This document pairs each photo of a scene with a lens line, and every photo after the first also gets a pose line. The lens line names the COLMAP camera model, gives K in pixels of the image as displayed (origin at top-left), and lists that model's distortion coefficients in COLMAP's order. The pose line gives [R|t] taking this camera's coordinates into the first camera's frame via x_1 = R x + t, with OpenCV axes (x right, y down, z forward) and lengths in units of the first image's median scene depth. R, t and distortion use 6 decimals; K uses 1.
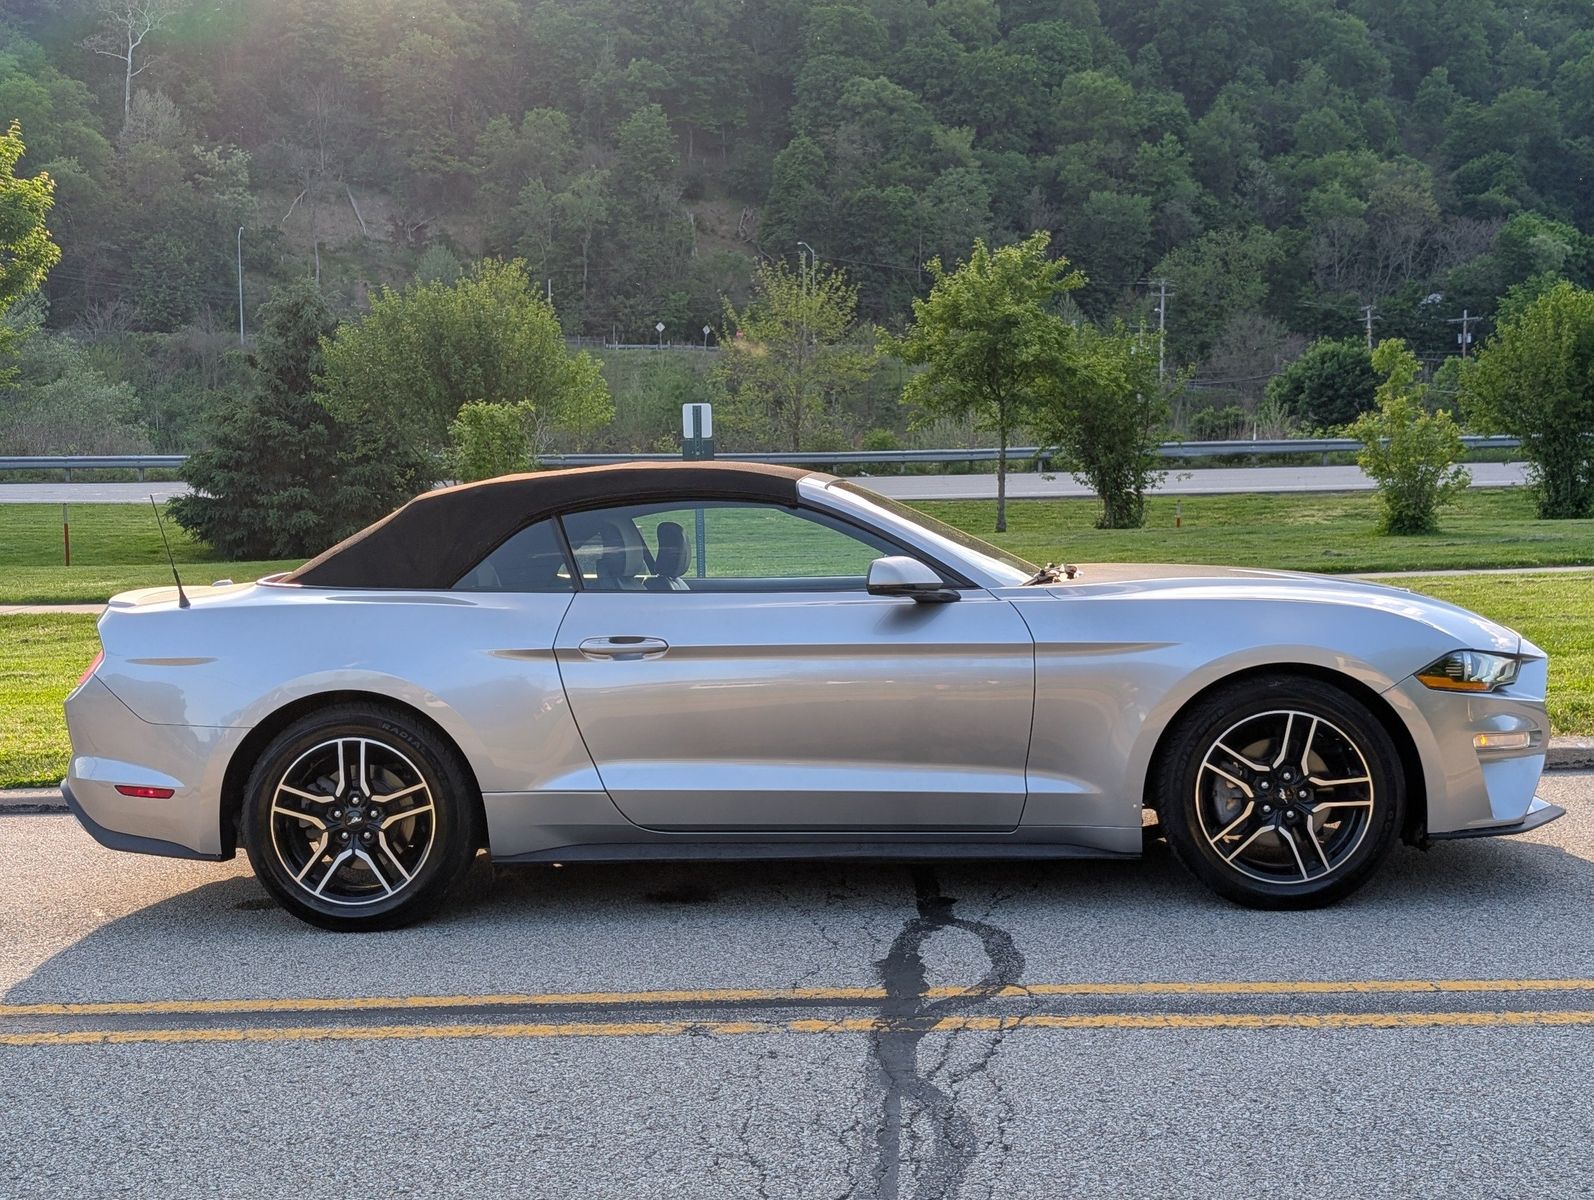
lens RADIAL K [[1857.0, 0, 787.9], [0, 1857.0, 586.5], [0, 0, 1]] dist [0.008046, 0.000000]
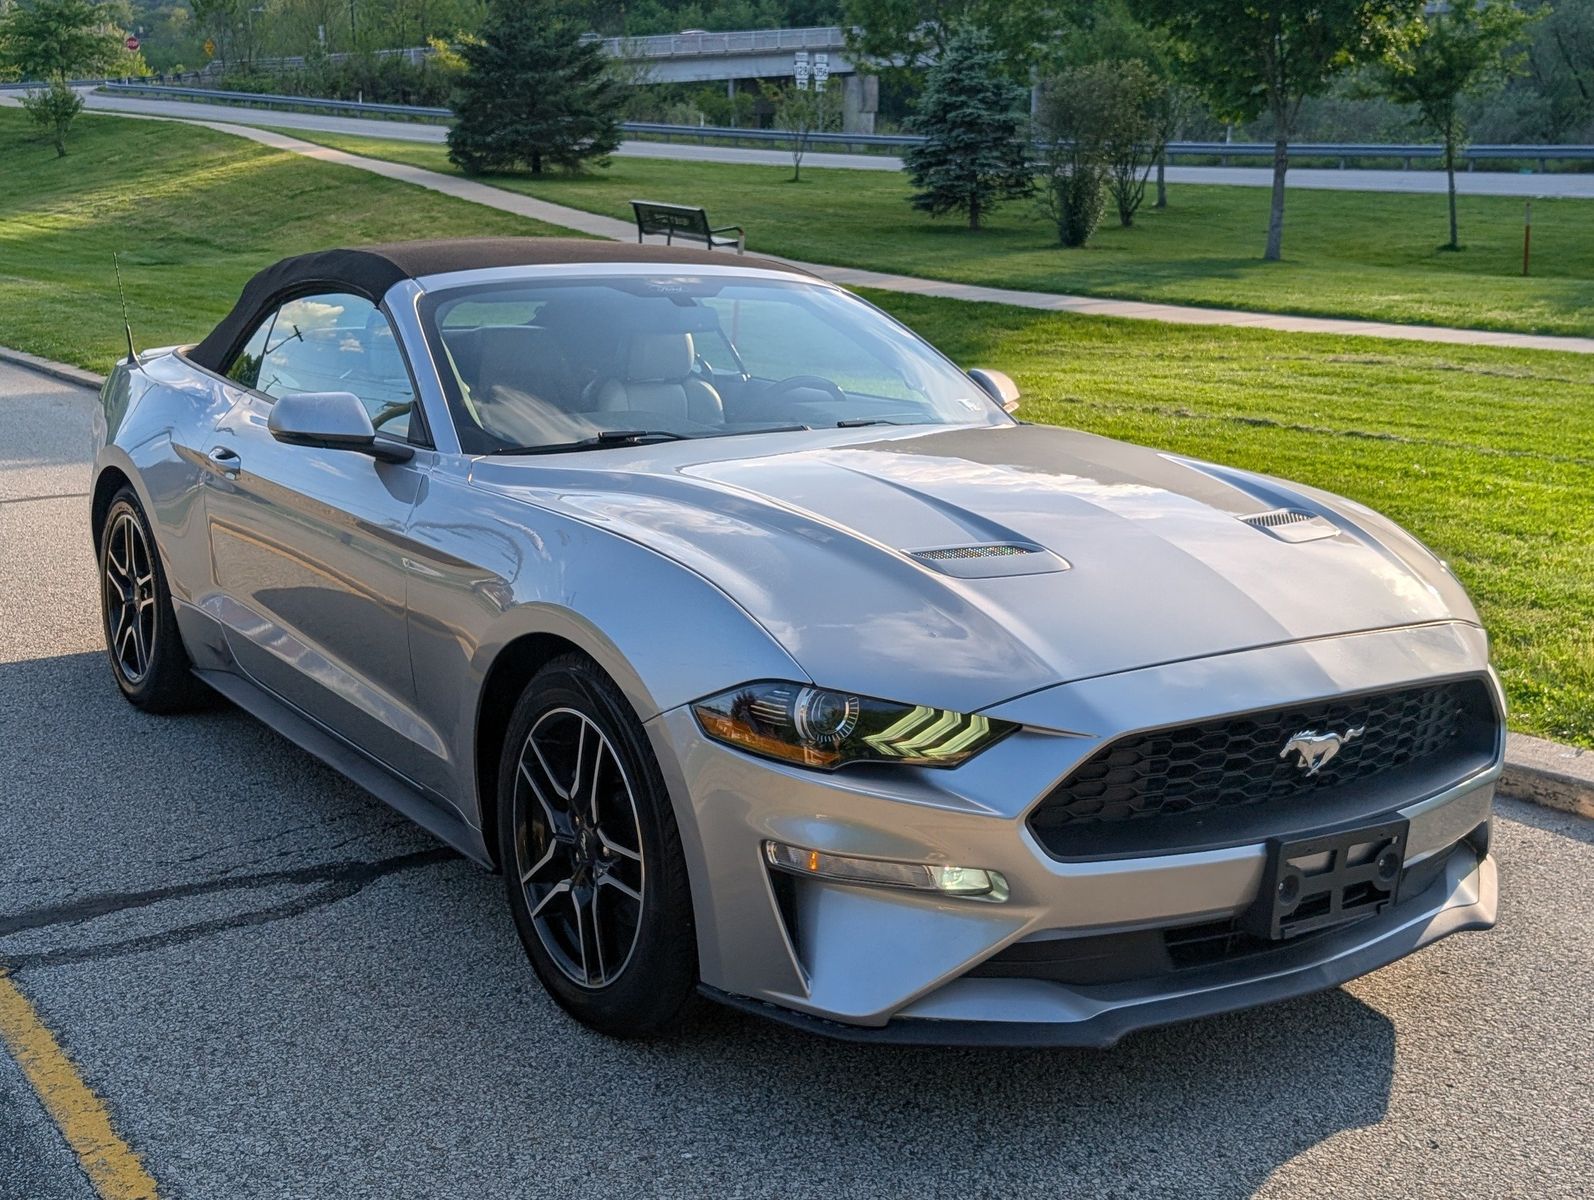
lens RADIAL K [[1857.0, 0, 795.8], [0, 1857.0, 600.4], [0, 0, 1]] dist [0.008046, 0.000000]
pose [[0.629492, 0.188009, -0.753918, 0.755669], [-0.053876, 0.978511, 0.199032, -0.092537], [0.775137, -0.084671, 0.626094, 0.672498]]
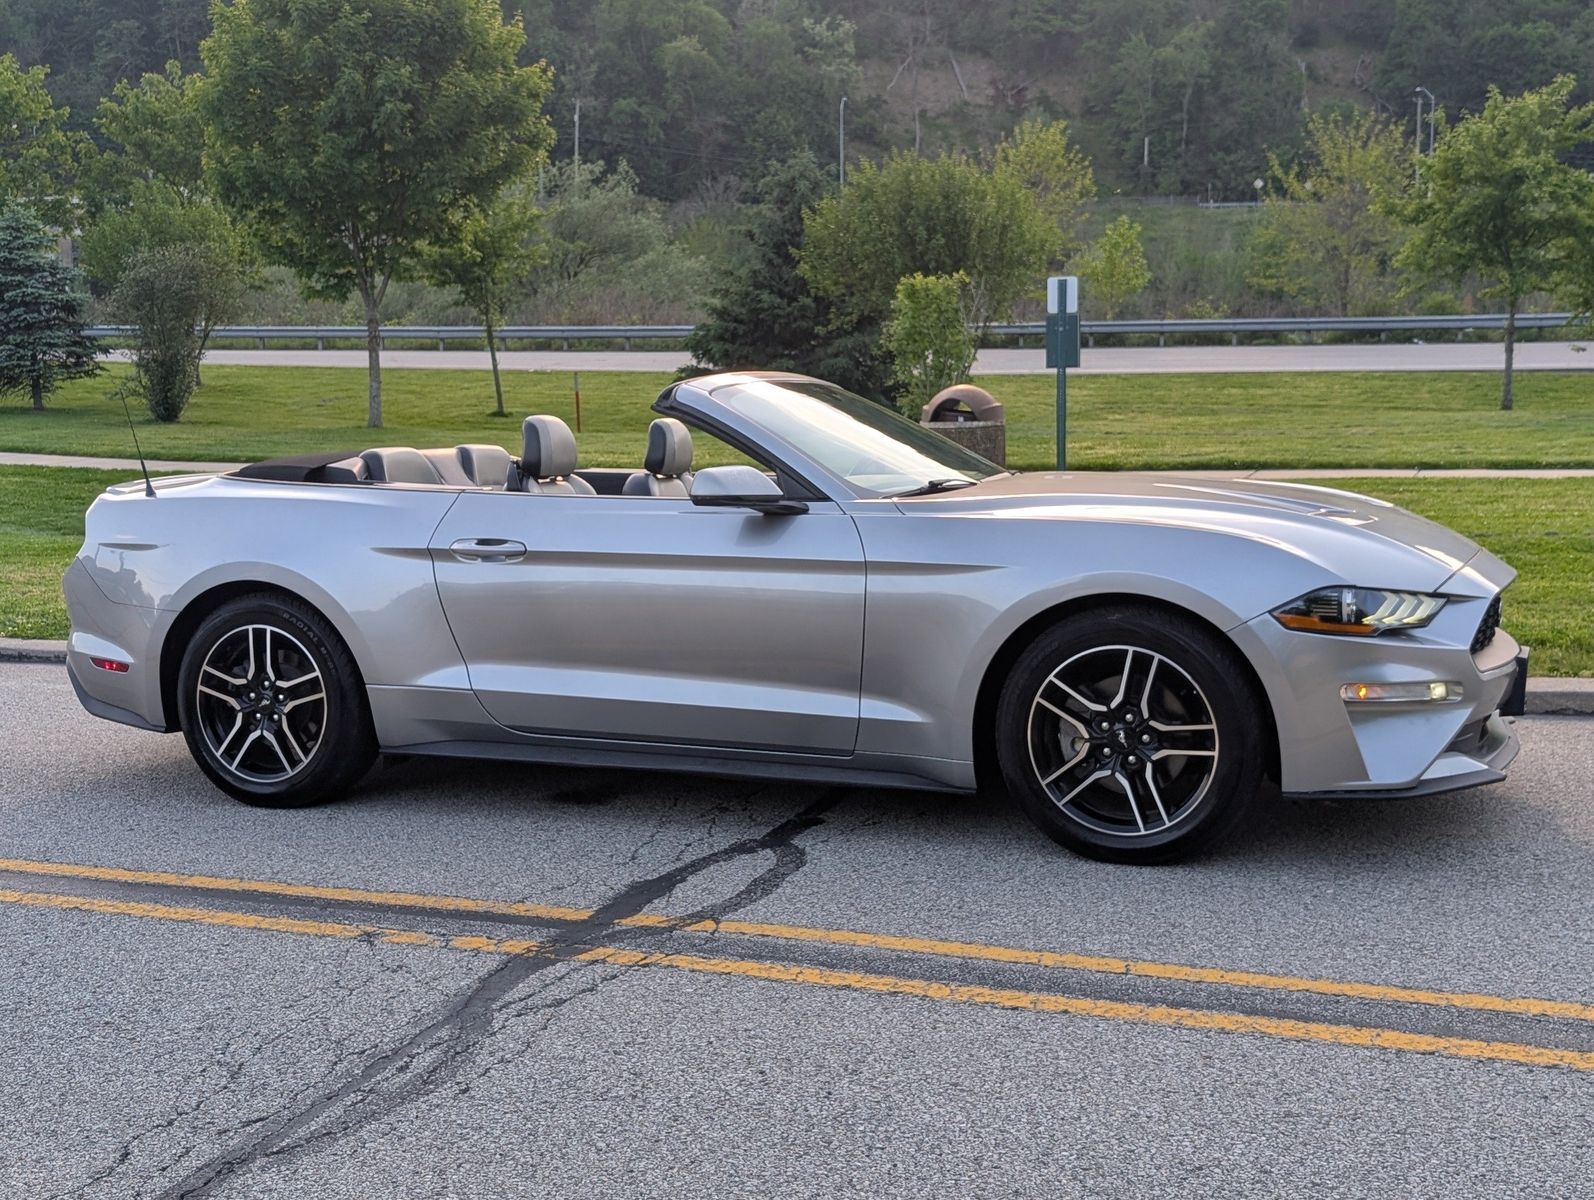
lens RADIAL K [[1857.0, 0, 788.7], [0, 1857.0, 567.0], [0, 0, 1]] dist [0.008046, 0.000000]
pose [[0.950537, 0.037505, -0.308338, 0.385309], [-0.018298, 0.997721, 0.064951, -0.026528], [0.310071, -0.056096, 0.949057, 0.094921]]
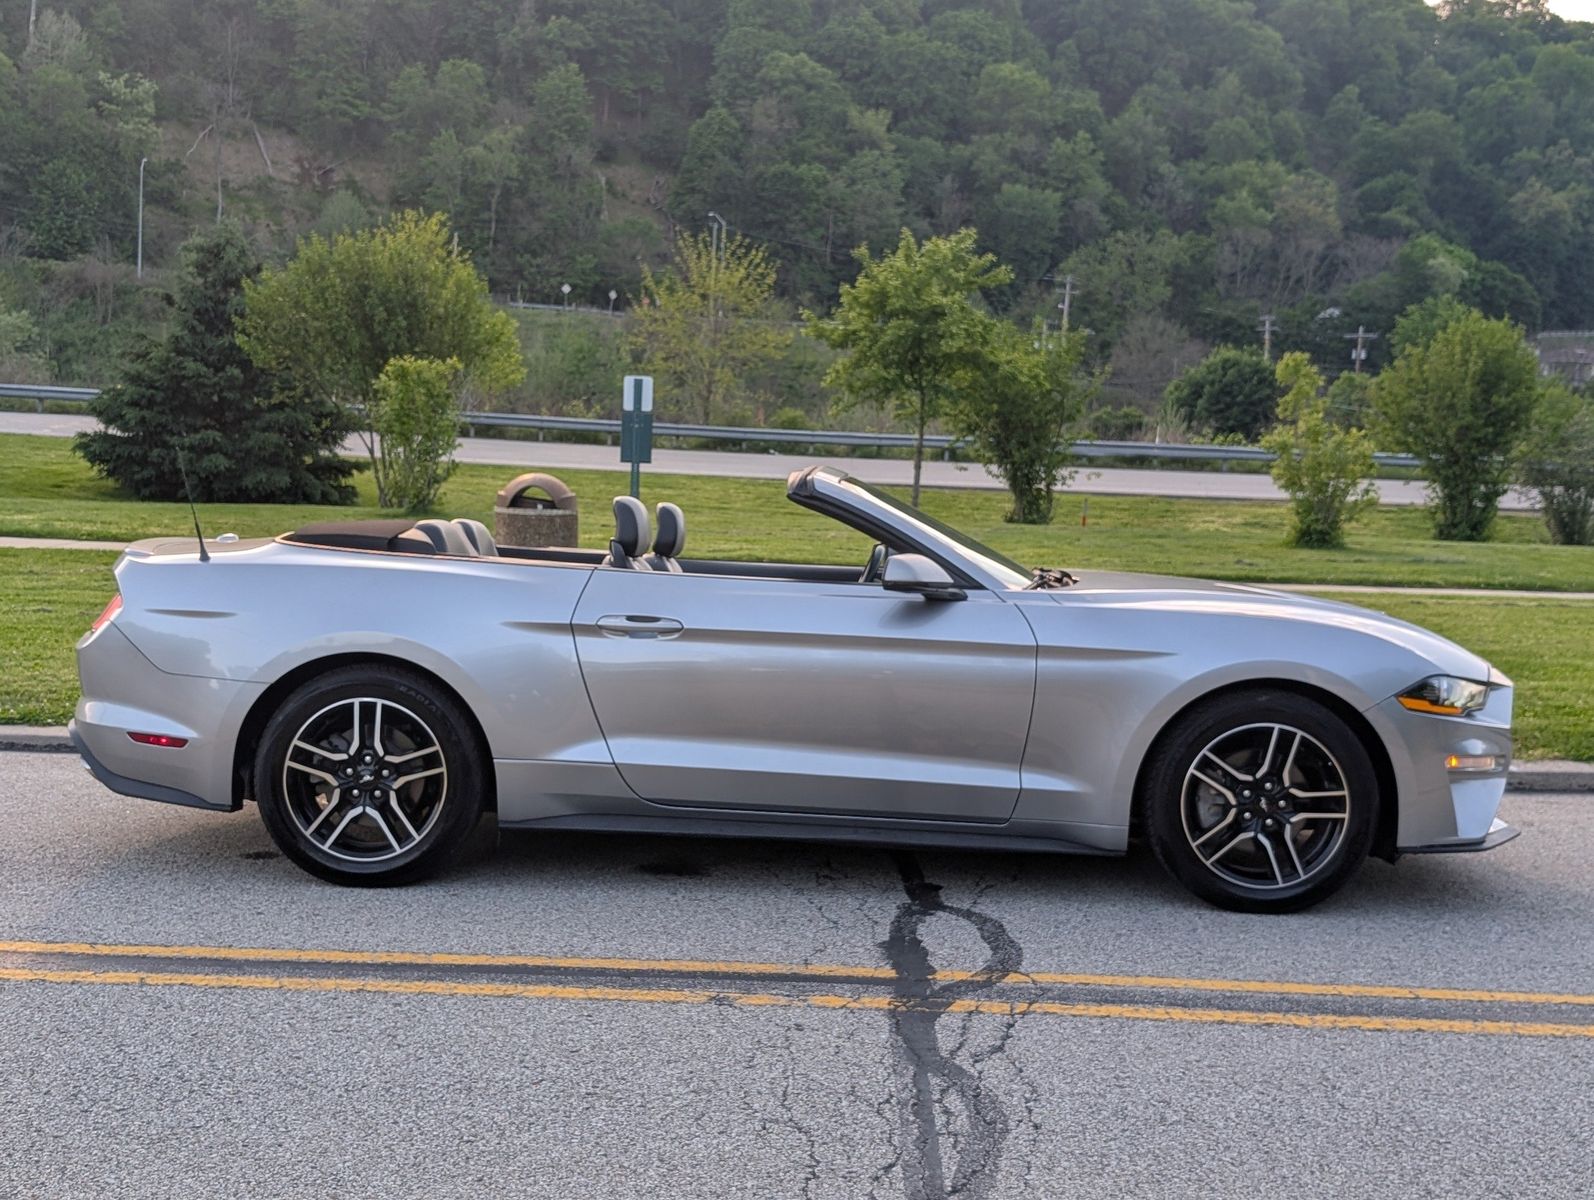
lens RADIAL K [[1857.0, 0, 766.8], [0, 1857.0, 583.3], [0, 0, 1]] dist [0.008046, 0.000000]
pose [[0.996978, 0.060358, 0.048904, -0.071971], [-0.060970, 0.998078, 0.011118, -0.006643], [-0.048139, -0.014067, 0.998742, -0.032621]]
